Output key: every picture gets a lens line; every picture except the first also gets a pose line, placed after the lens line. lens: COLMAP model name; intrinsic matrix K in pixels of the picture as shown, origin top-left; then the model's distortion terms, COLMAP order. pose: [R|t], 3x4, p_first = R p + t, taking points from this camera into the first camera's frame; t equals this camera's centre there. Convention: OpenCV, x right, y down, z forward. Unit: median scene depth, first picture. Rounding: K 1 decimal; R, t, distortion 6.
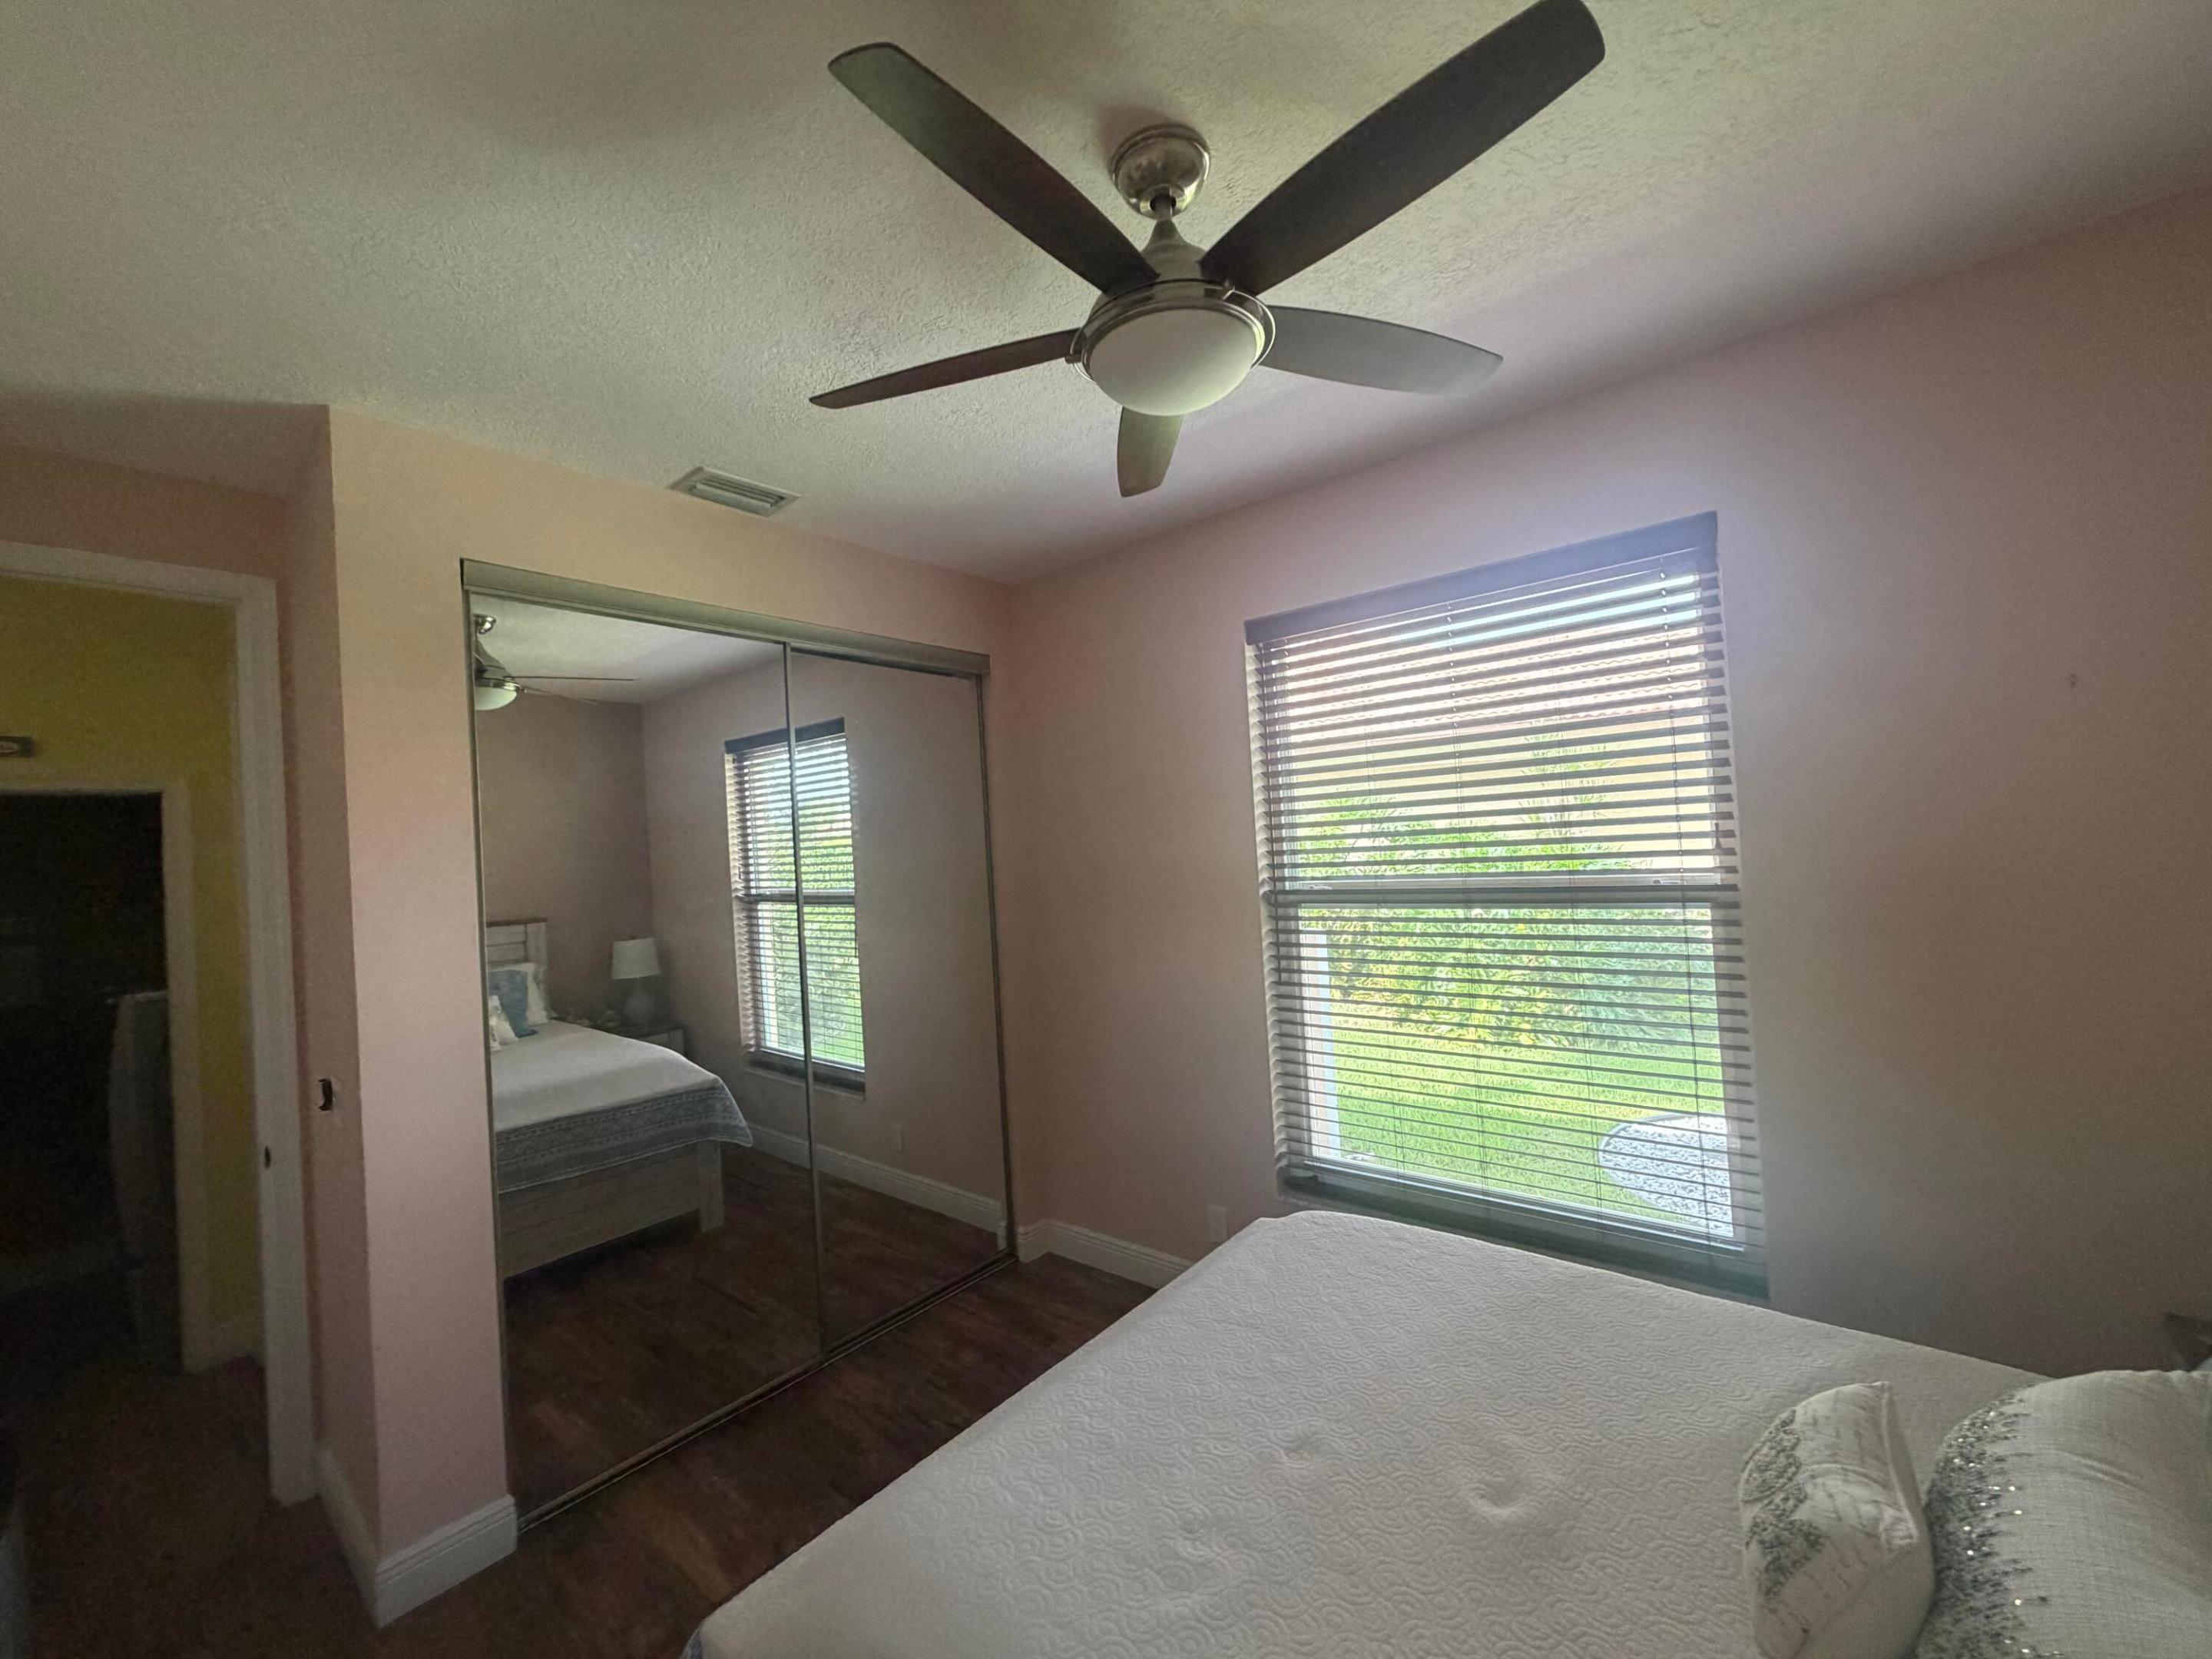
lens RADIAL K [[889.5, 0, 1106.0], [0, 889.5, 829.5], [0, 0, 1]] dist [0.000389, 0.000075]
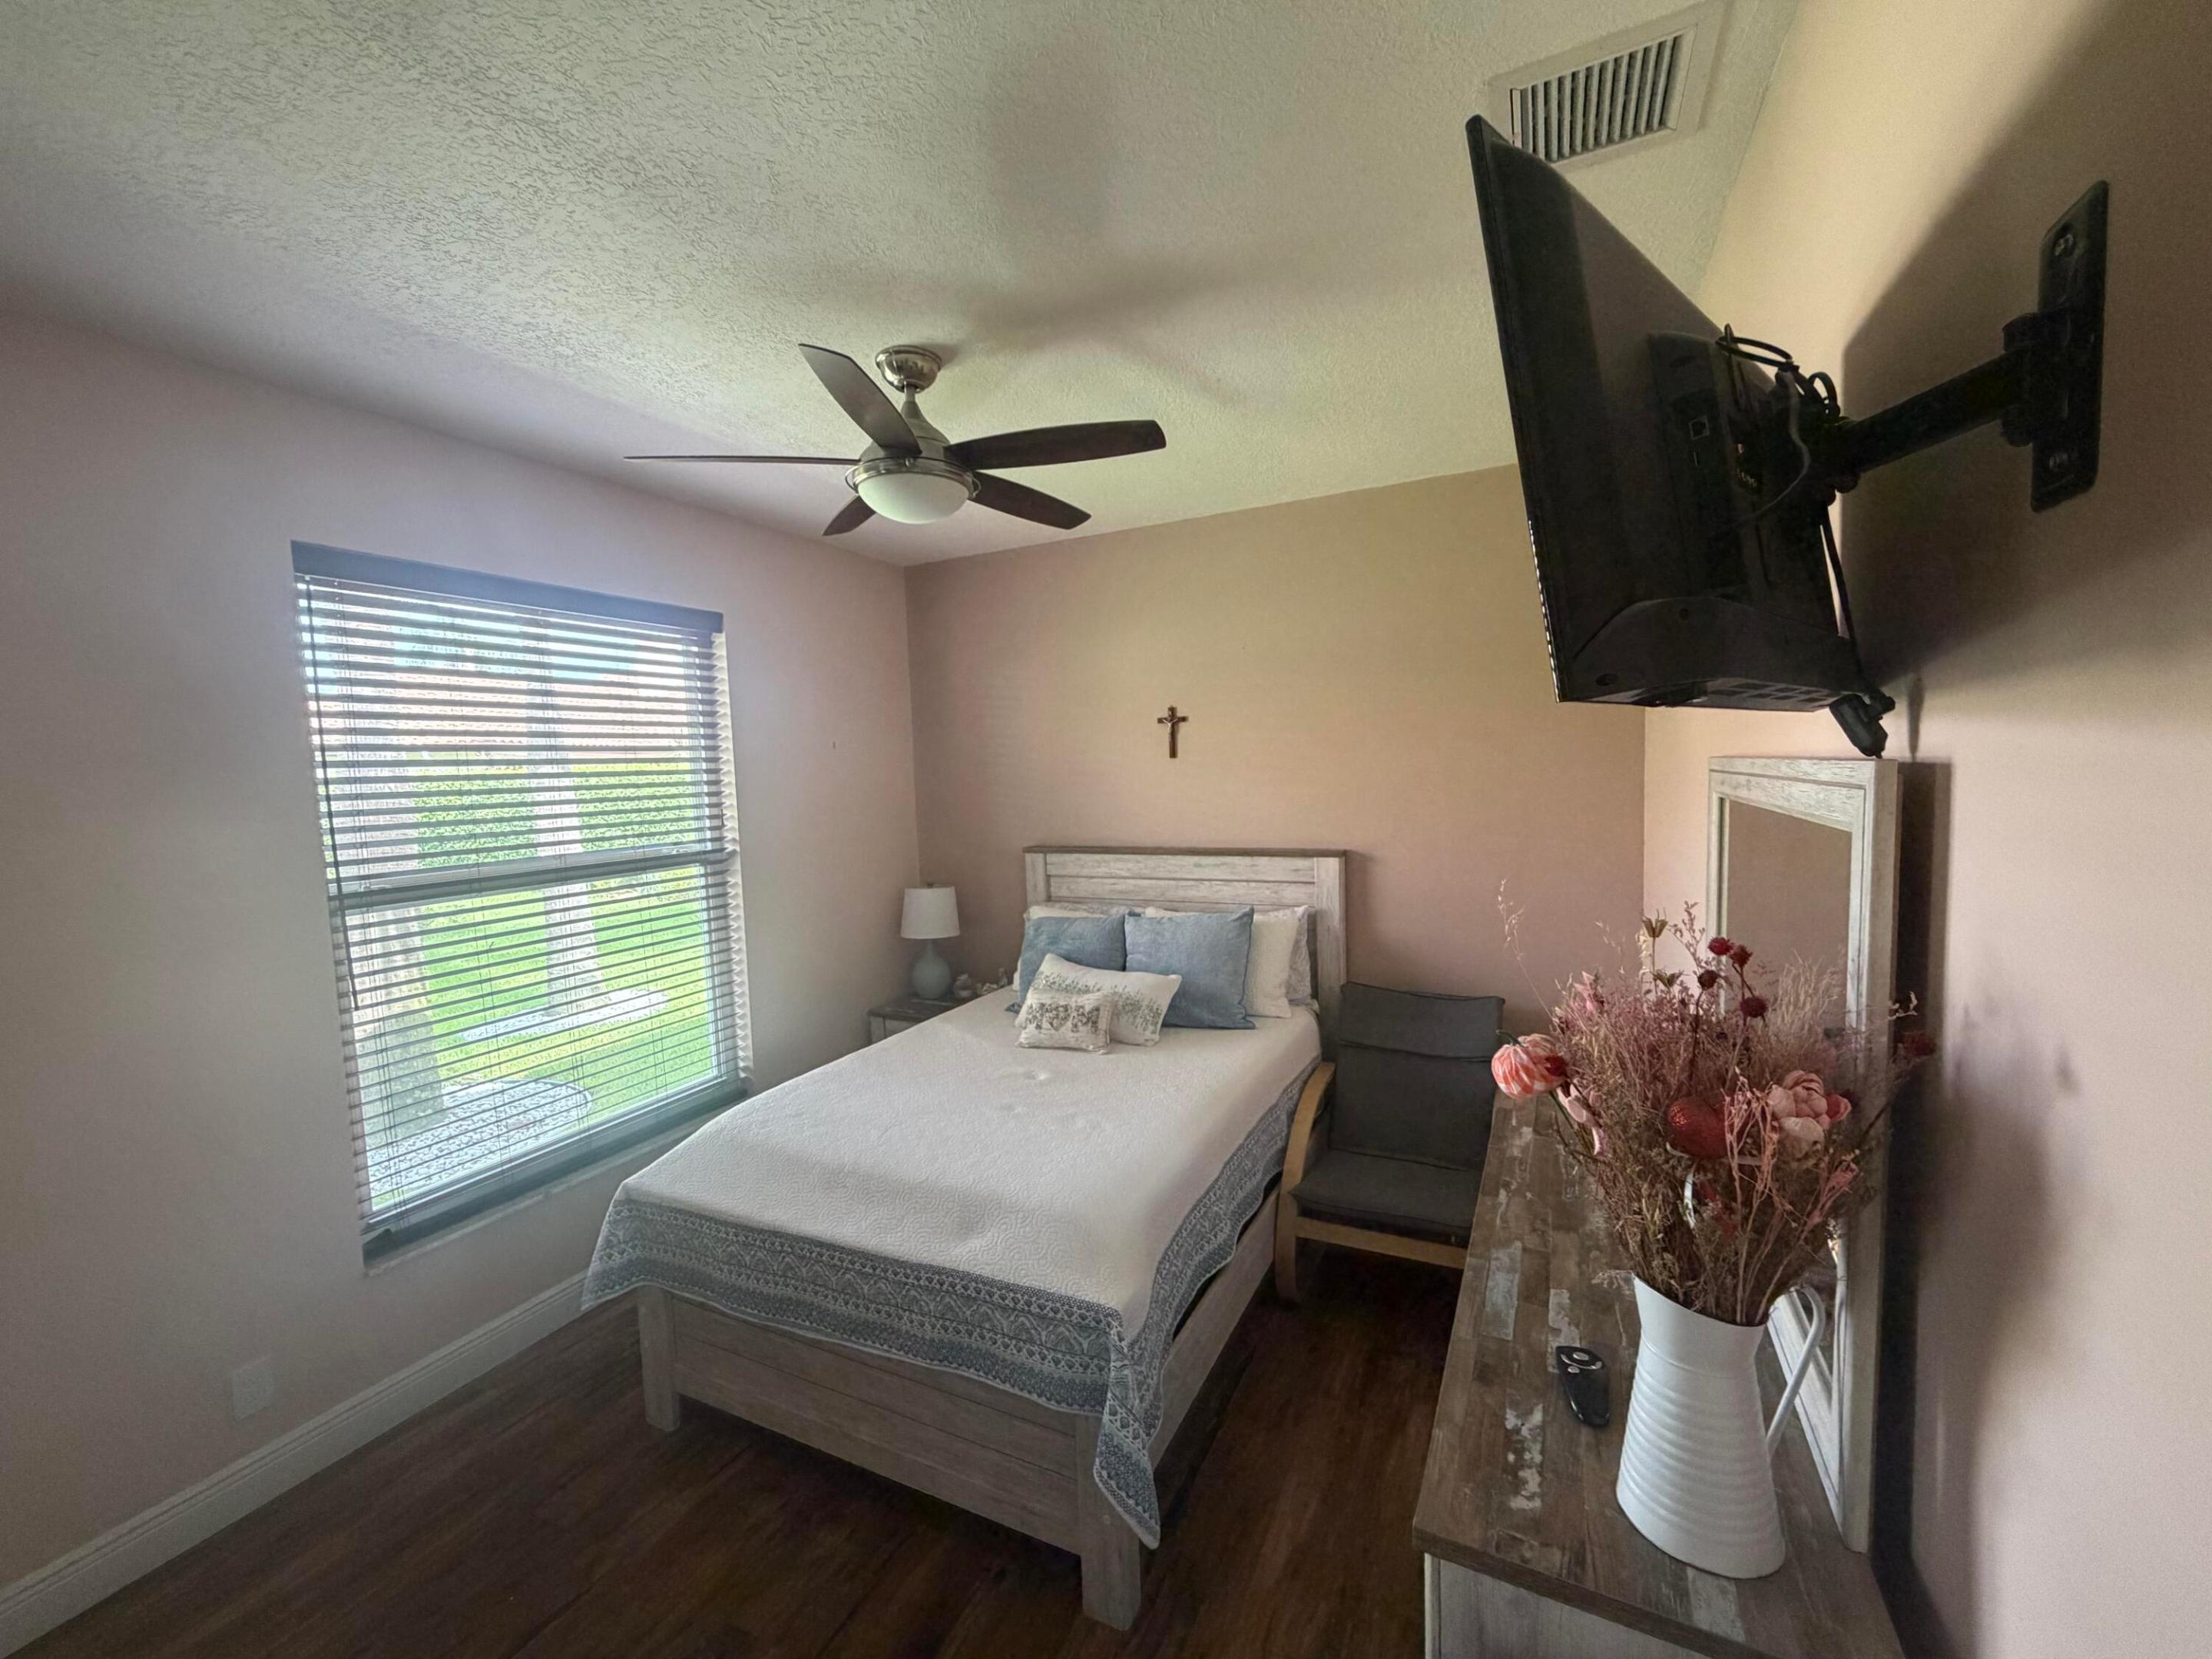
lens RADIAL K [[879.0, 0, 1104.1], [0, 879.0, 831.7], [0, 0, 1]] dist [-0.000624, 0.000277]
pose [[-0.201328, -0.011657, 0.979454, -1.018752], [0.041307, 0.998939, 0.020379, 0.030173], [-0.978653, 0.044561, -0.200633, 0.681422]]
